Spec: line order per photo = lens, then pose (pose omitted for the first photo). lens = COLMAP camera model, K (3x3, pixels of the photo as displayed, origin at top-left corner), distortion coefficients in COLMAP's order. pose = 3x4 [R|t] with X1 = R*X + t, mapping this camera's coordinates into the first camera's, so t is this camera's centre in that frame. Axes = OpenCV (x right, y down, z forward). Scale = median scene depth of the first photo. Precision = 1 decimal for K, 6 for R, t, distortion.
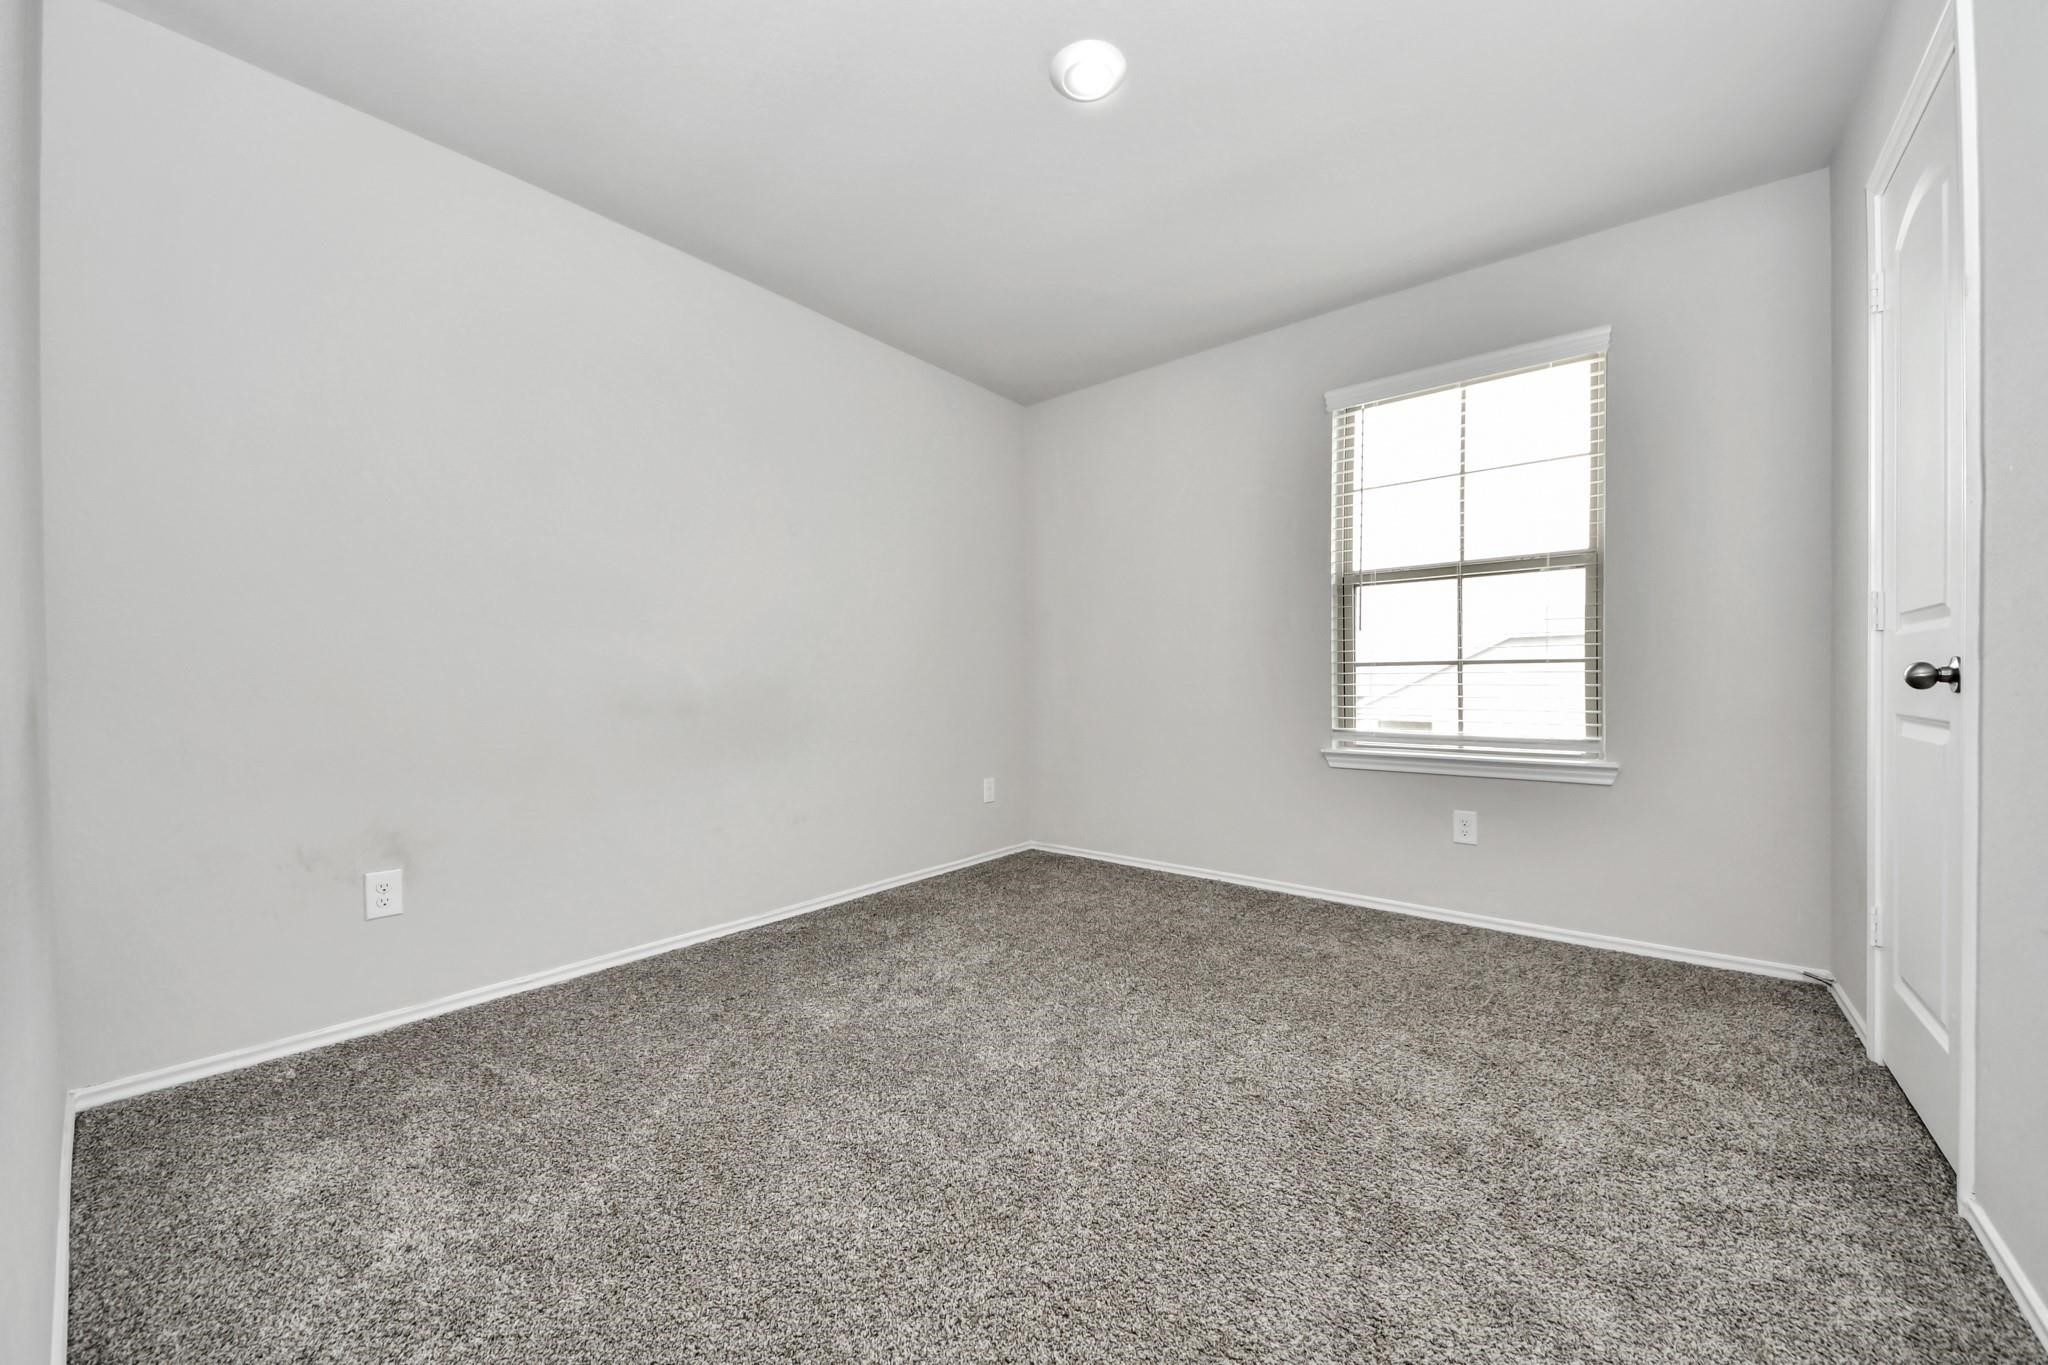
lens RADIAL K [[760.7, 0, 1024.0], [0, 760.7, 682.5], [0, 0, 1]] dist [-0.000490, -0.006614]
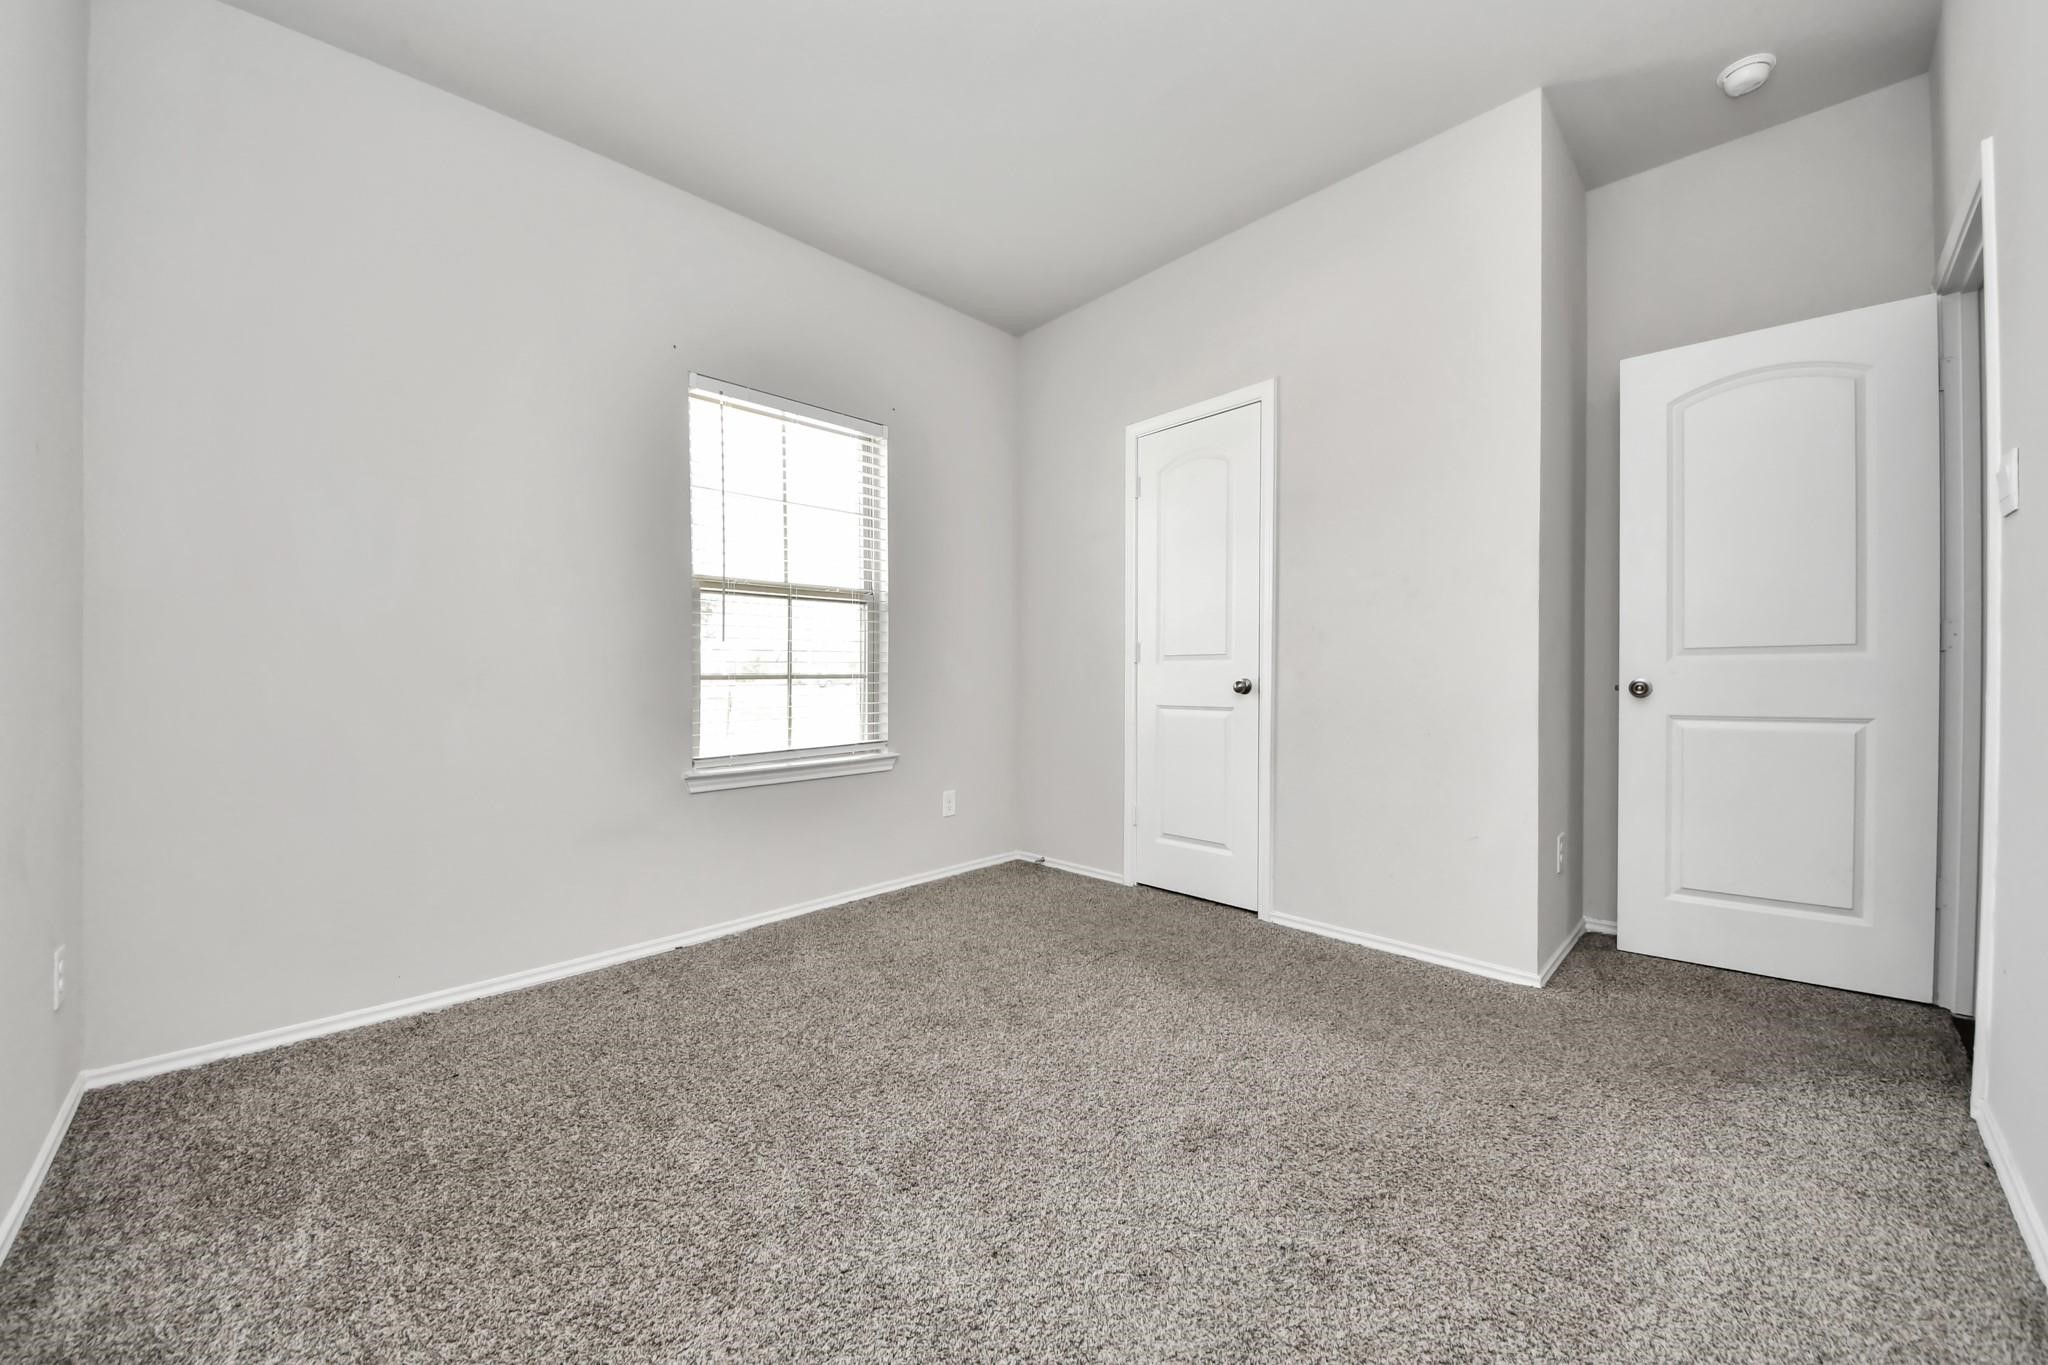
lens RADIAL K [[760.7, 0, 1024.0], [0, 760.7, 682.5], [0, 0, 1]] dist [-0.000490, -0.006614]
pose [[0.108524, -0.001494, 0.994093, -0.463976], [0.012438, 0.999923, 0.000145, -0.013775], [-0.994016, 0.012349, 0.108534, 0.544654]]
